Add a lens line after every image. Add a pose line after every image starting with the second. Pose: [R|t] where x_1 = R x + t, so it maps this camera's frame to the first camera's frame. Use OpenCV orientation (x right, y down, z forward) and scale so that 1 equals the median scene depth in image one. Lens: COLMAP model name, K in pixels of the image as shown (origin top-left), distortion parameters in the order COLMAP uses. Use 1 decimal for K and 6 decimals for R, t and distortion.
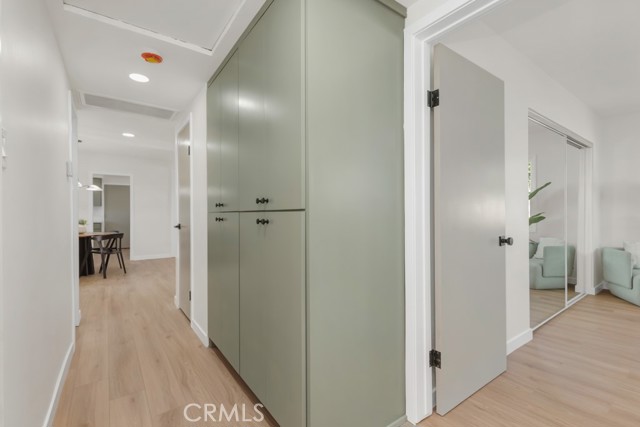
lens RADIAL K [[287.0, 0, 319.3], [0, 287.0, 214.7], [0, 0, 1]] dist [0.004643, -0.002071]
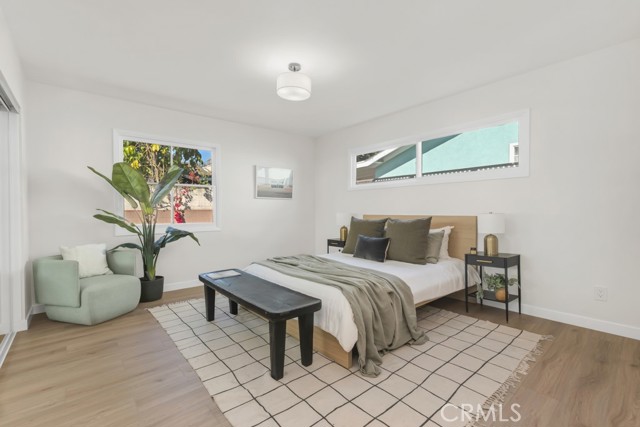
lens RADIAL K [[287.0, 0, 318.4], [0, 287.0, 214.8], [0, 0, 1]] dist [0.004643, -0.002071]
pose [[-0.069133, -0.006044, 0.997589, 0.233232], [0.001282, 0.999980, 0.006147, 0.001772], [-0.997607, 0.001704, -0.069124, 0.366421]]
